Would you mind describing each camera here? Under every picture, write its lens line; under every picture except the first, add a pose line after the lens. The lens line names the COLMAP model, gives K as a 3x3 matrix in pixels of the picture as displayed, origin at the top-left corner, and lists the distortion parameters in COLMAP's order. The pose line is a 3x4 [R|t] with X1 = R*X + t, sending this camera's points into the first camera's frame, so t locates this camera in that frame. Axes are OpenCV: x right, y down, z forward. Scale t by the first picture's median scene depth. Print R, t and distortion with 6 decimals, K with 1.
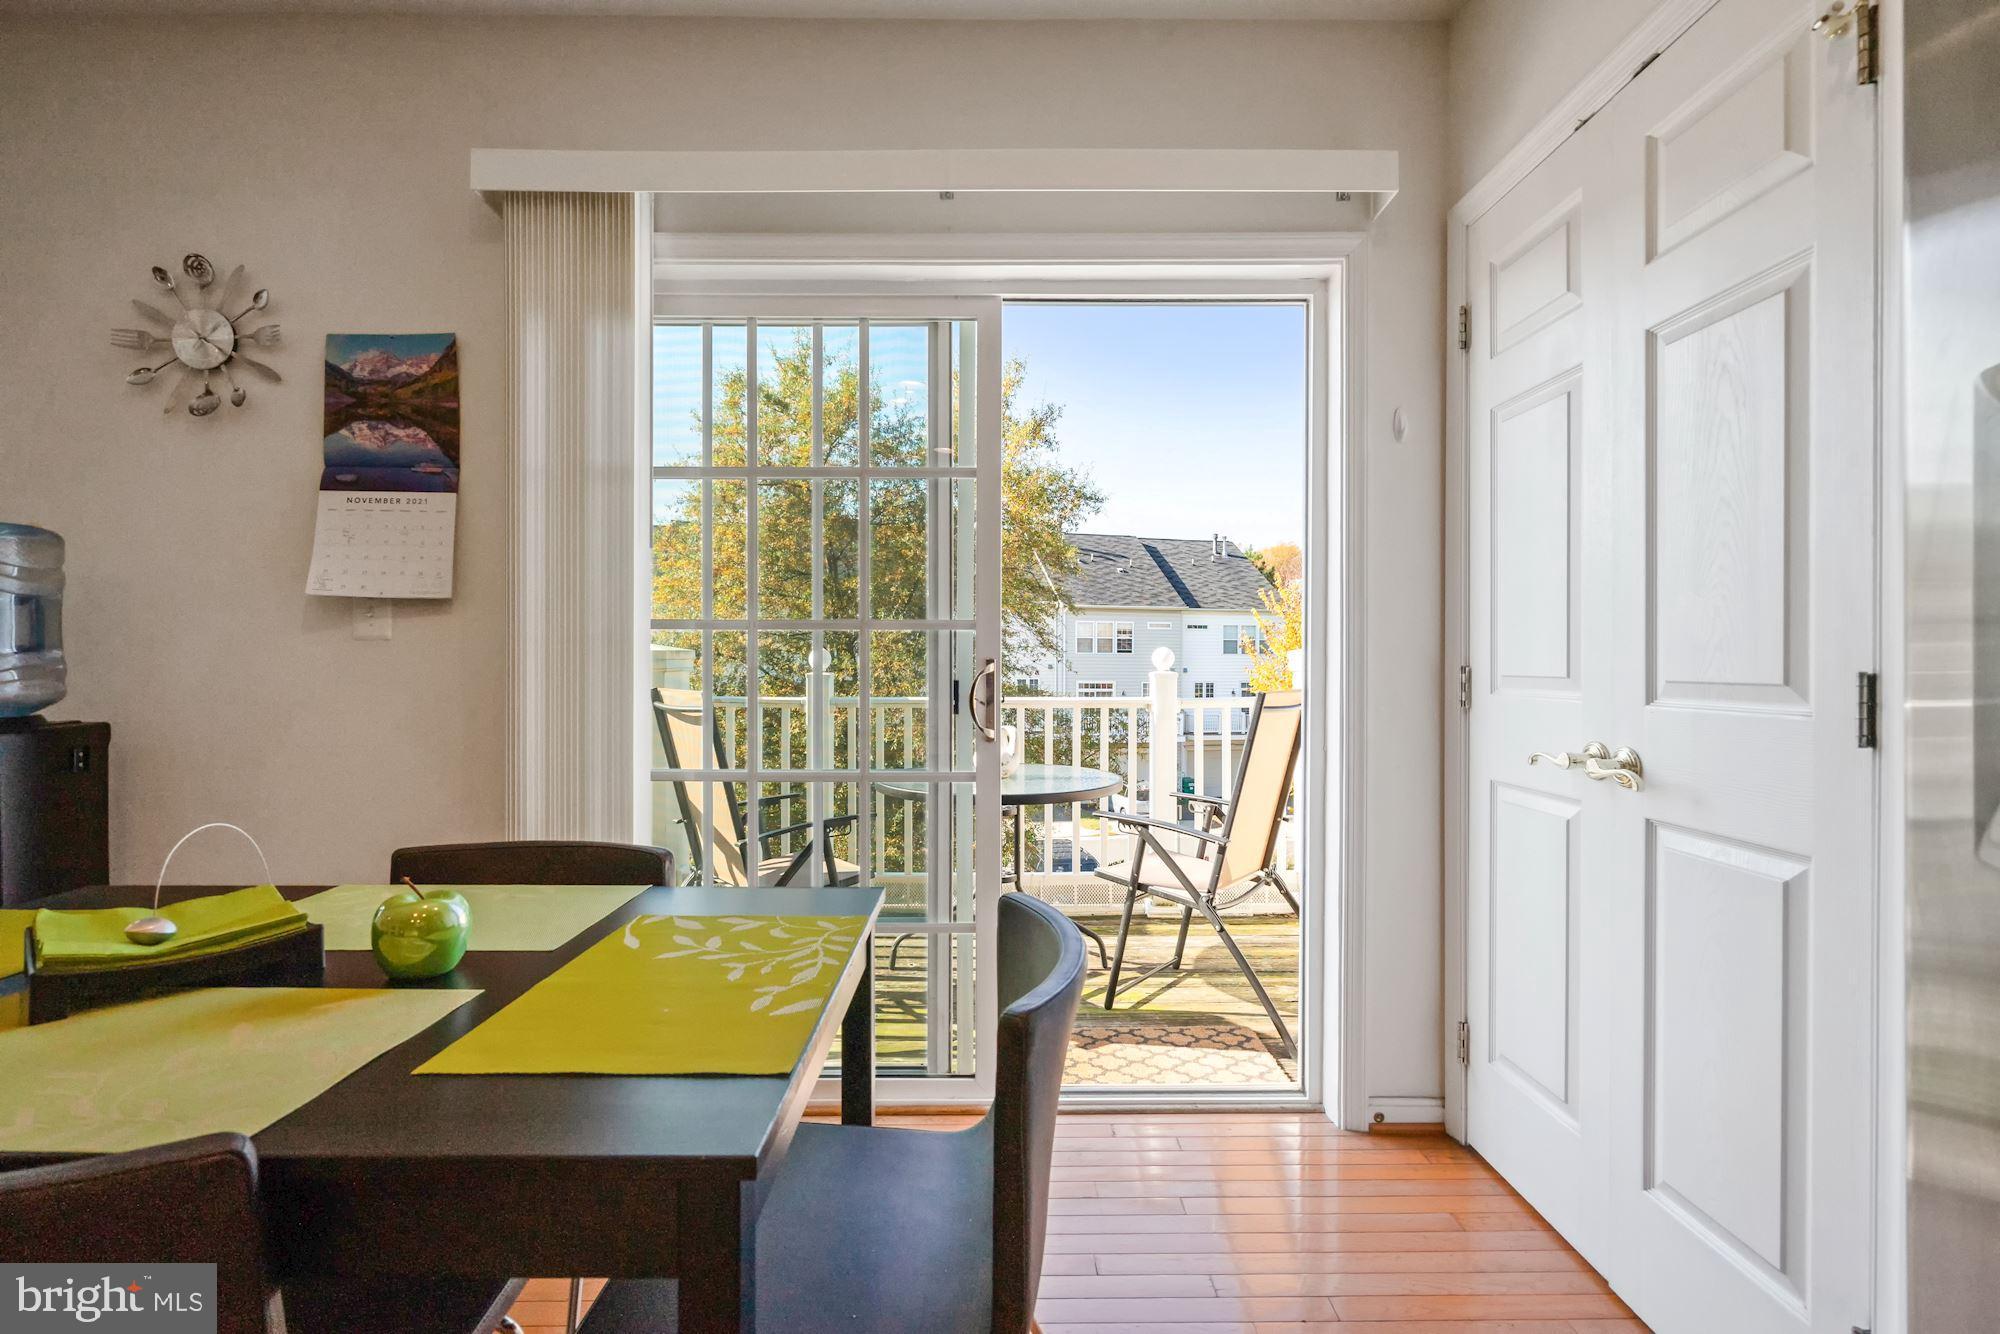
lens RADIAL K [[893.2, 0, 1000.0], [0, 893.2, 667.0], [0, 0, 1]] dist [-0.000411, 0.000061]
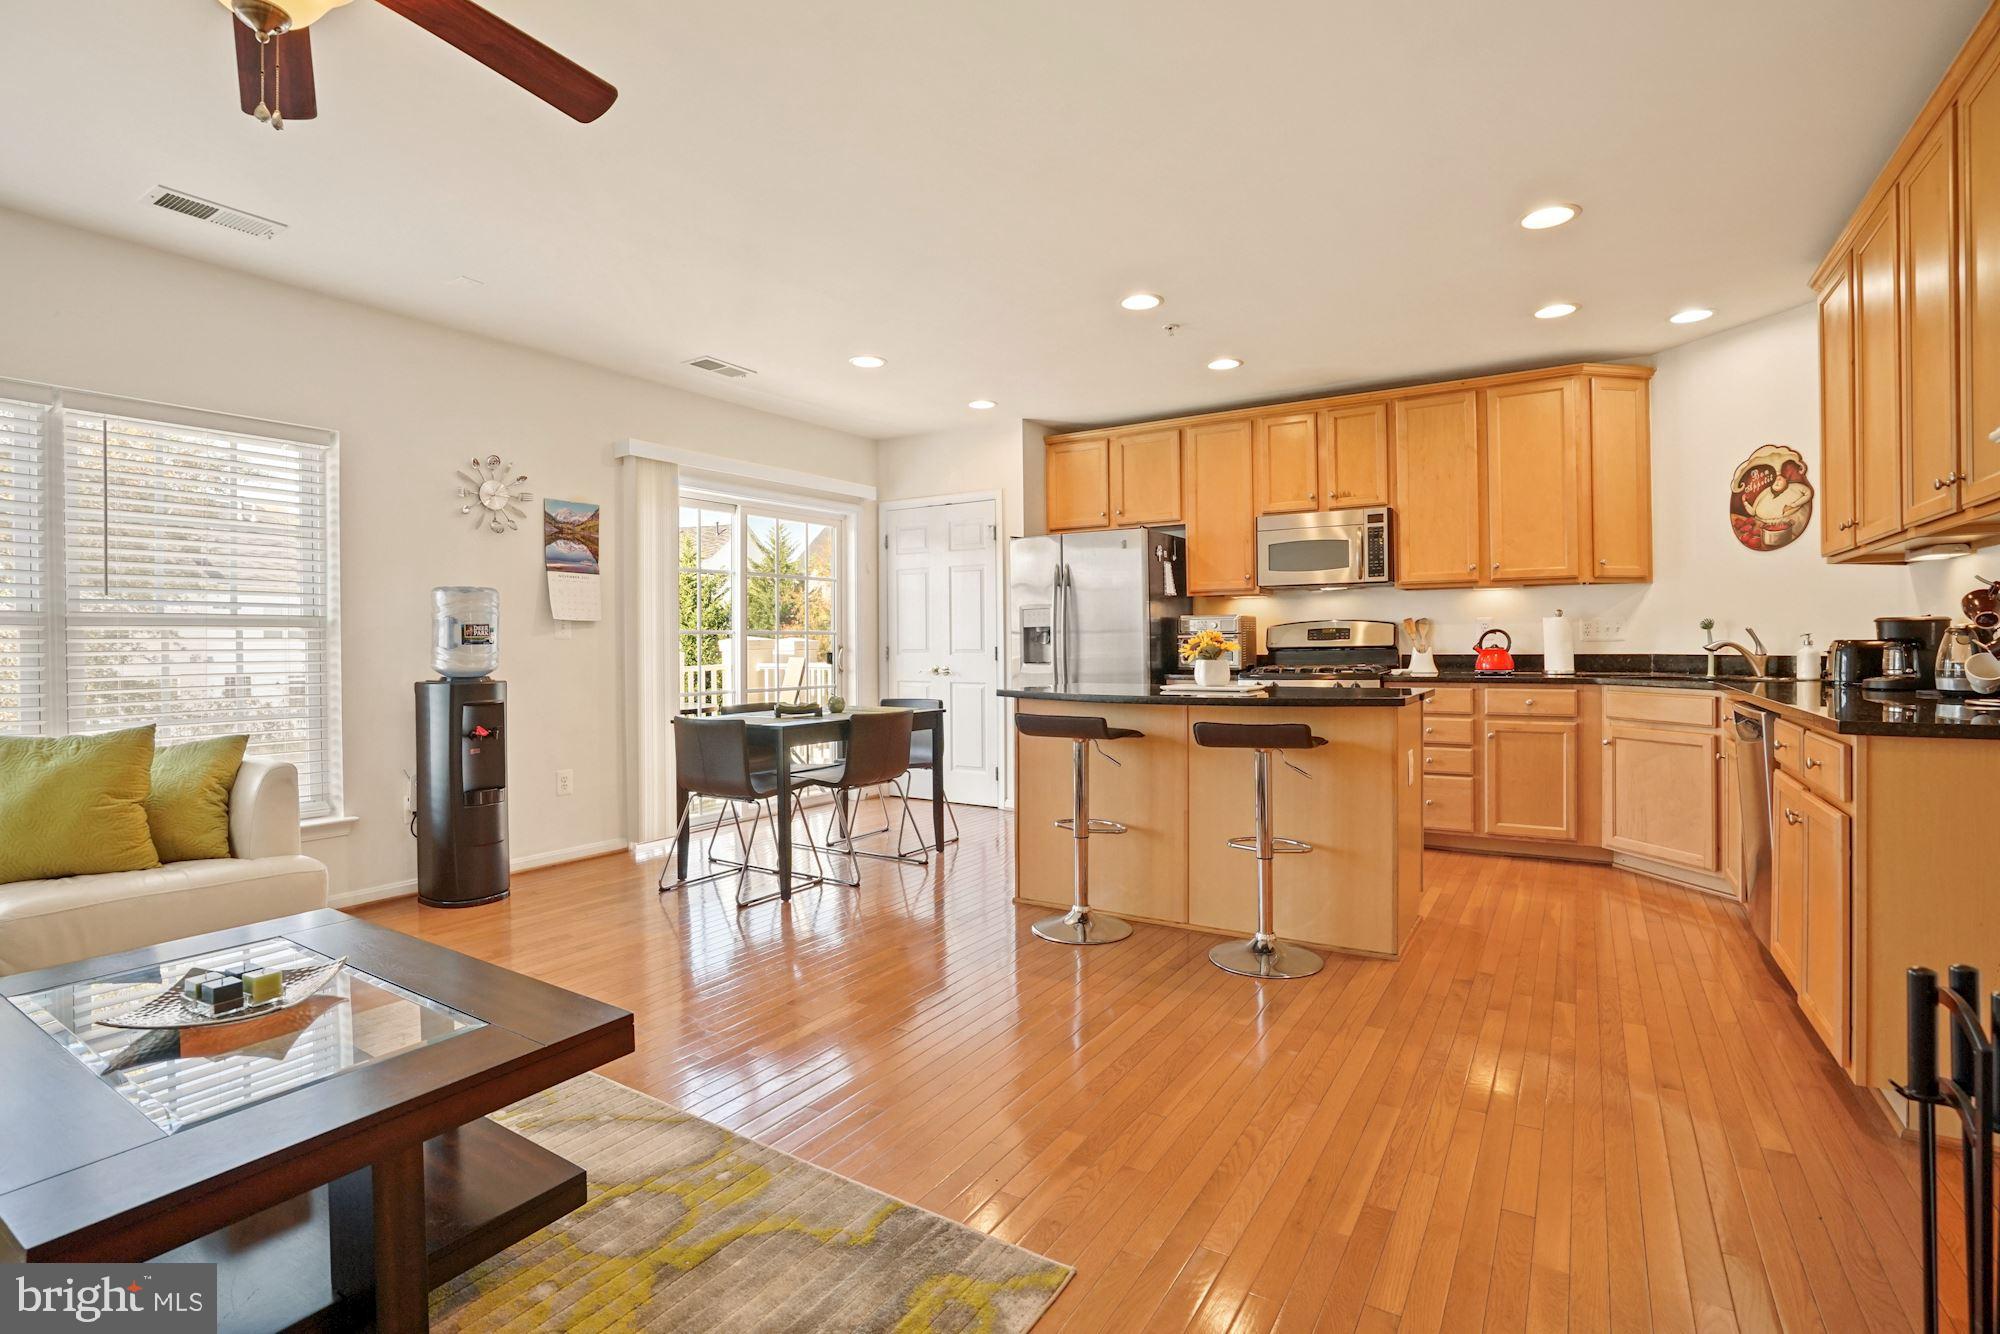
lens RADIAL K [[925.6, 0, 1000.3], [0, 925.6, 647.6], [0, 0, 1]] dist [-0.024862, 0.000761]
pose [[0.538156, -0.009828, 0.842788, -2.036670], [0.012381, 0.999916, 0.003754, -0.006492], [-0.842754, 0.008414, 0.538233, -1.121448]]
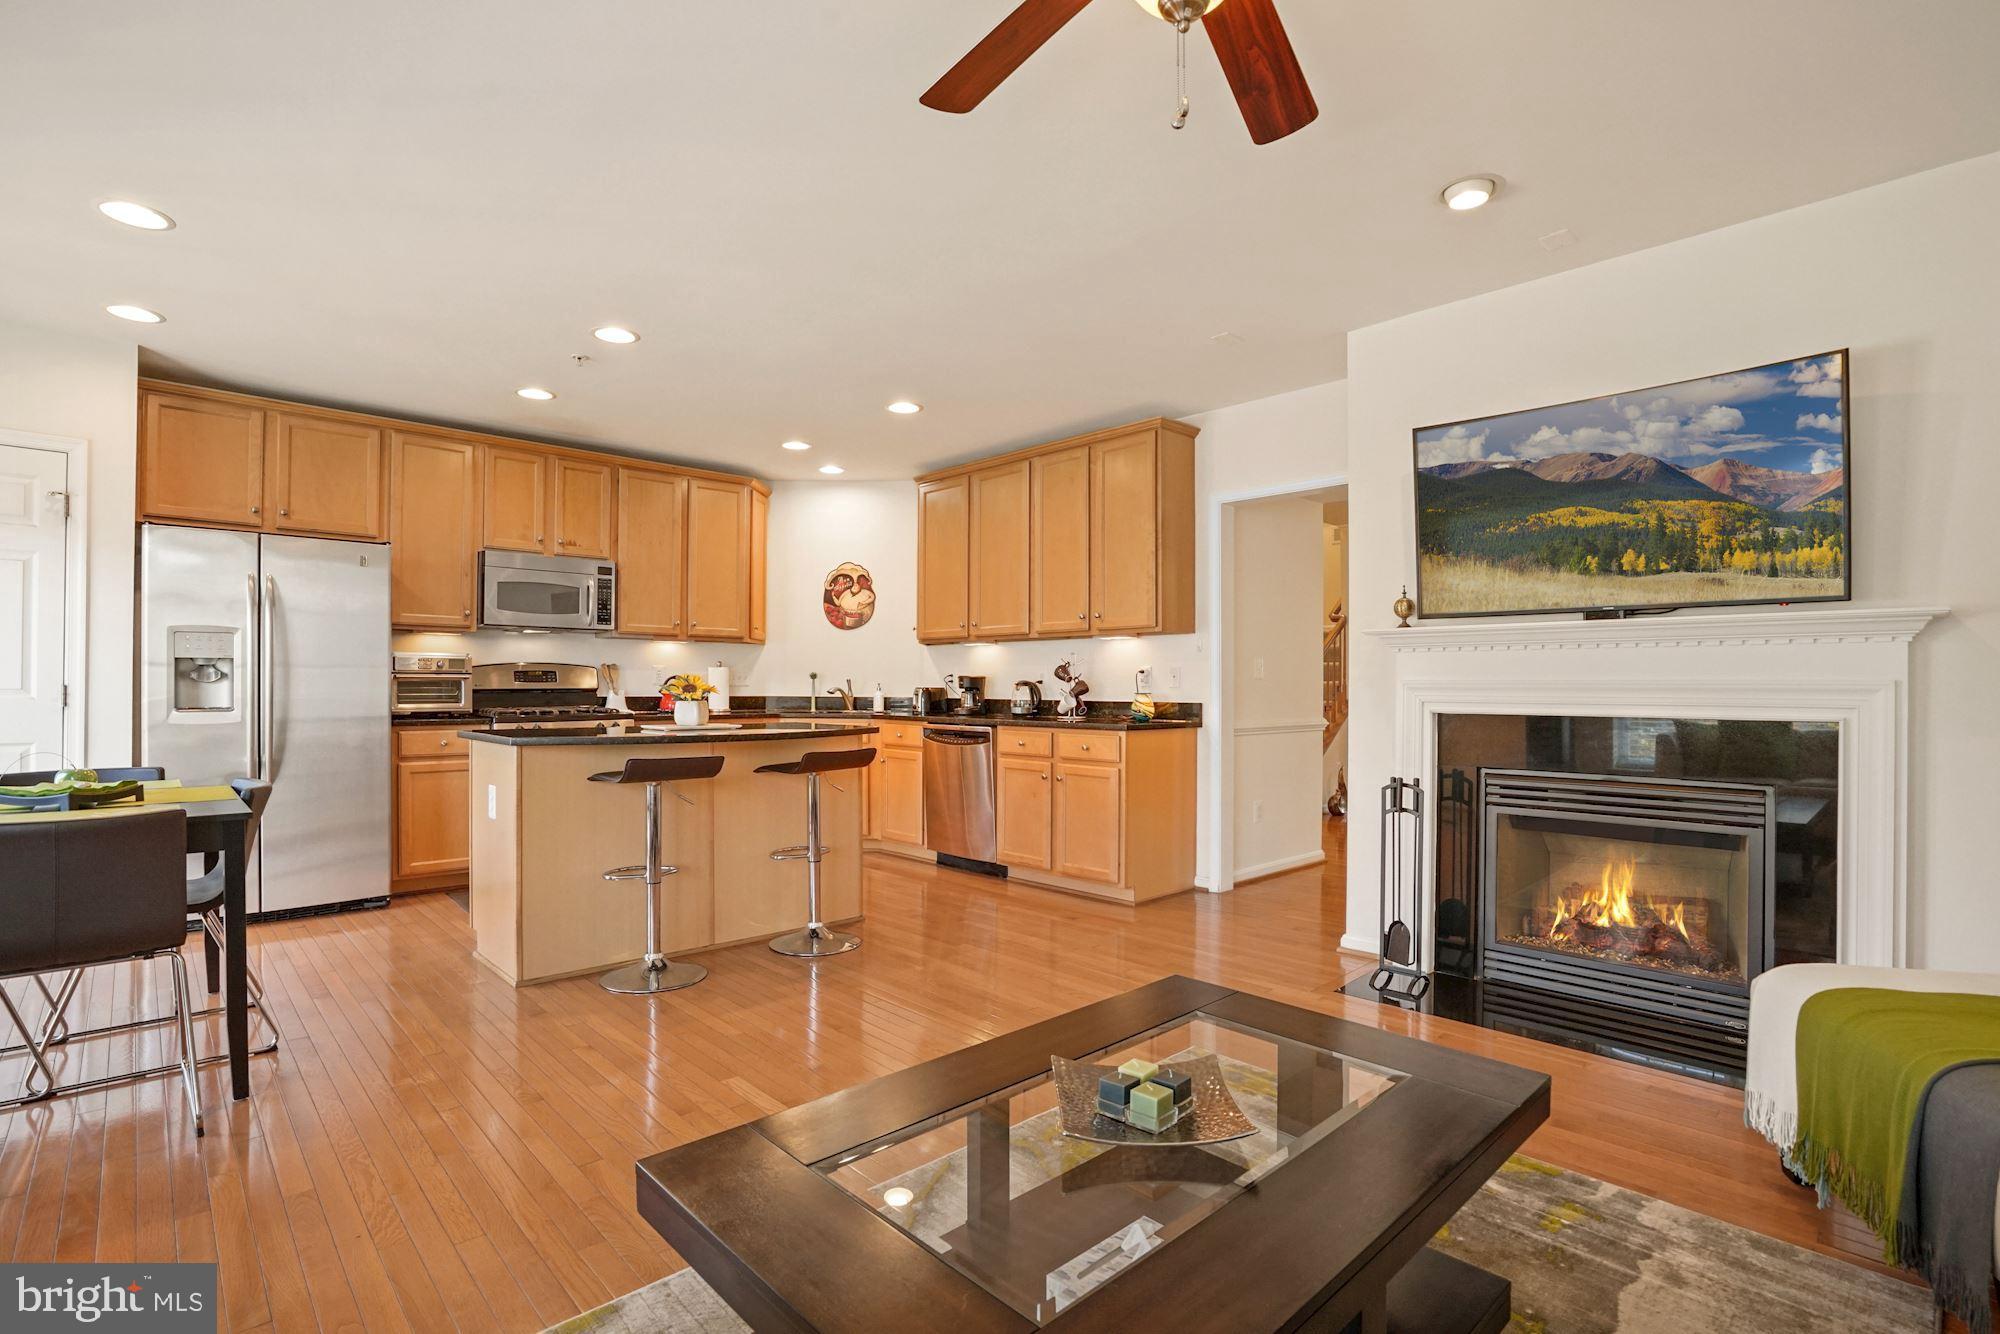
lens RADIAL K [[949.2, 0, 999.4], [0, 949.2, 684.1], [0, 0, 1]] dist [-0.023742, 0.000125]
pose [[-0.675665, -0.003870, 0.737199, -2.206001], [-0.003173, 0.999992, 0.002341, -0.013118], [-0.737202, -0.000757, -0.675672, 0.386973]]
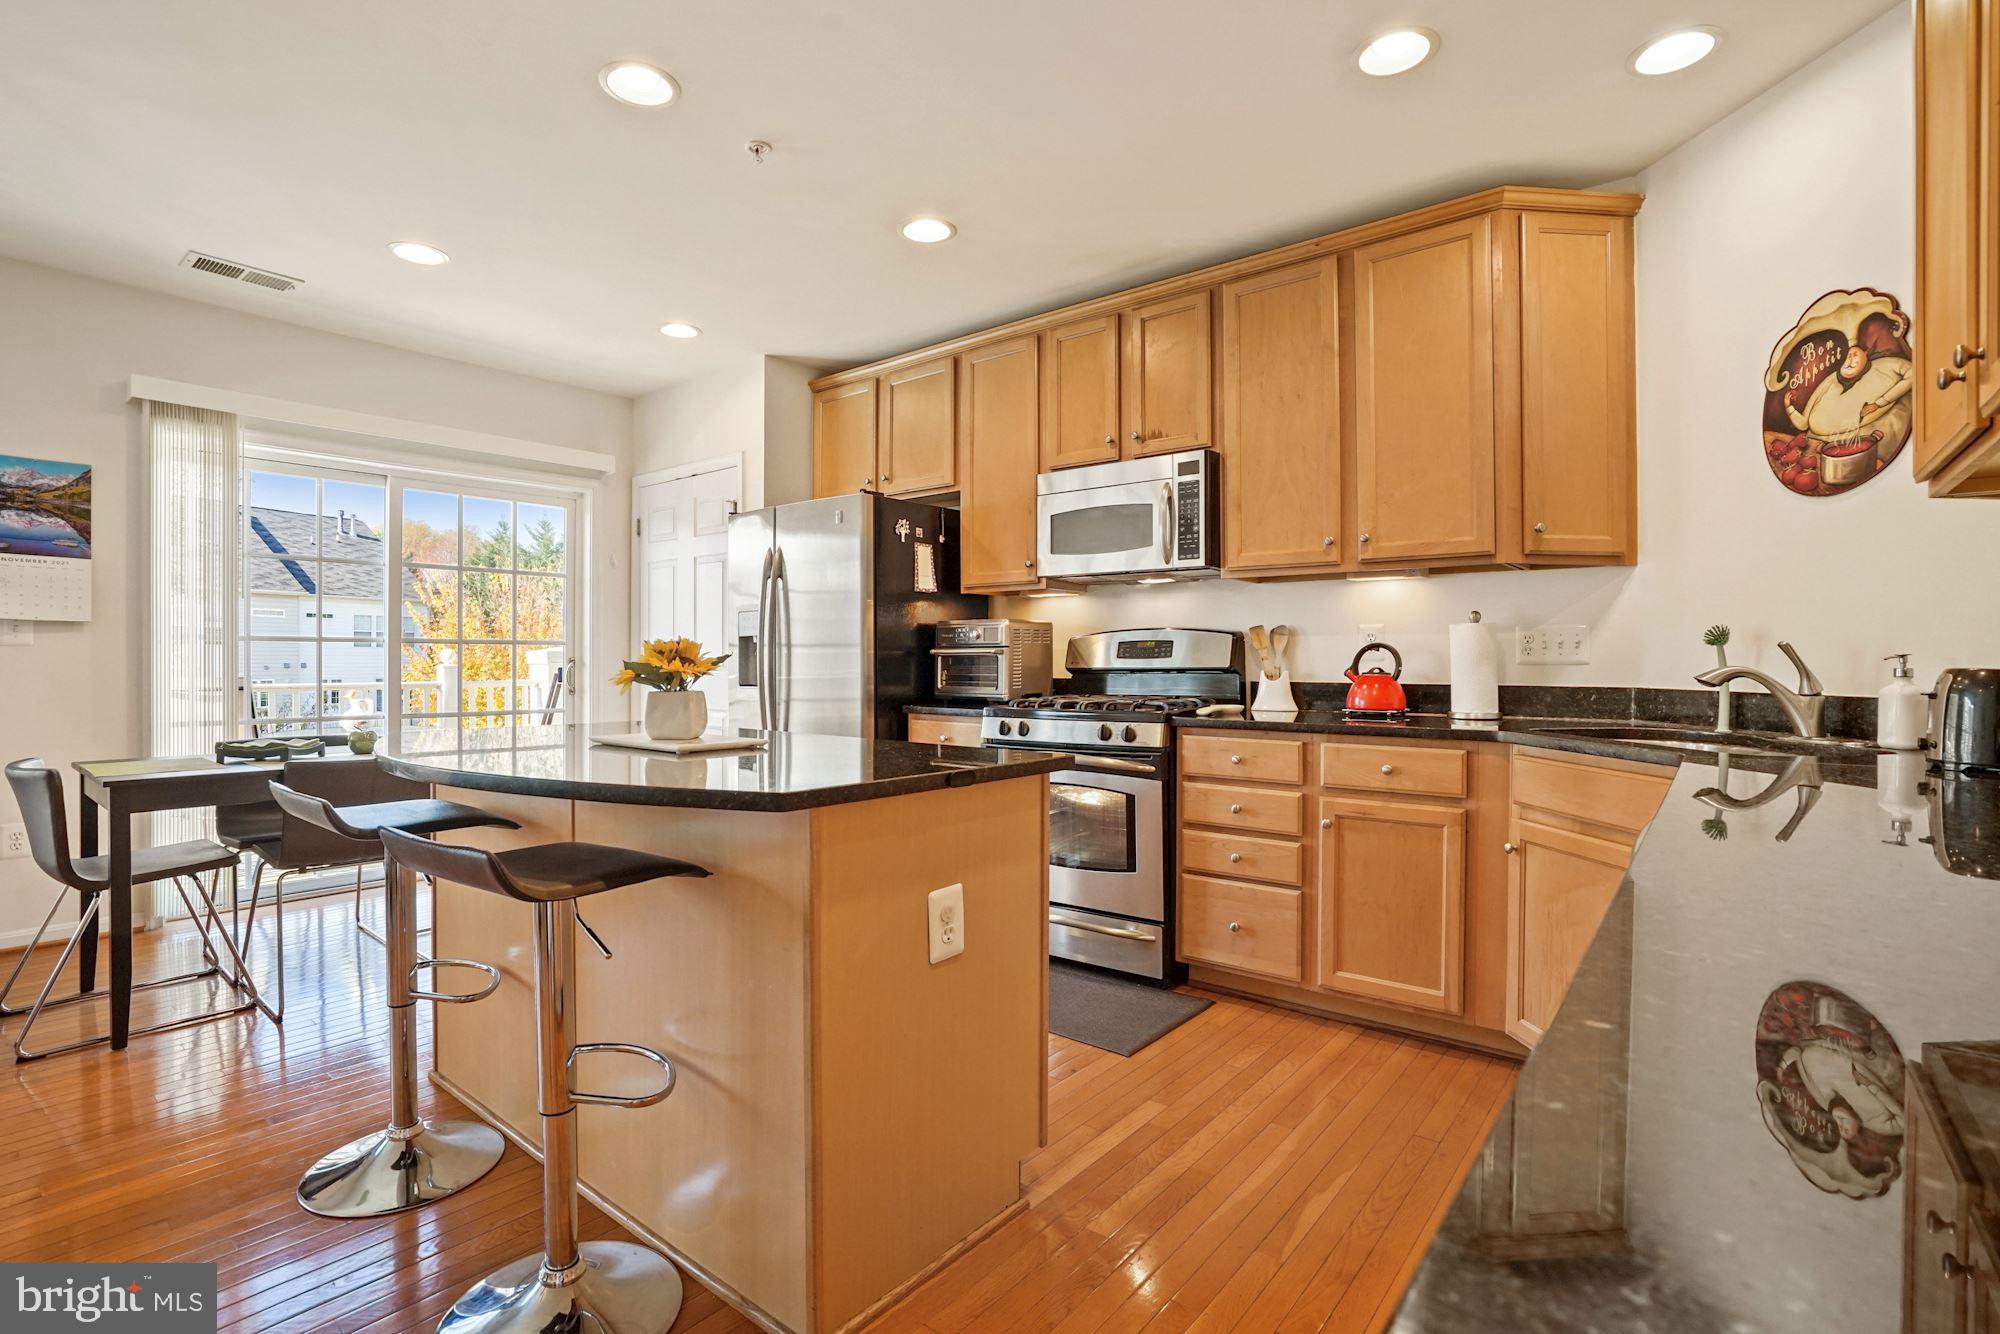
lens RADIAL K [[923.3, 0, 990.0], [0, 923.3, 665.0], [0, 0, 1]] dist [-0.042089, 0.011931]
pose [[0.639860, -0.003729, 0.768483, -0.821405], [0.000693, 0.999991, 0.004275, -0.000924], [-0.768492, -0.002203, 0.639856, -1.393449]]
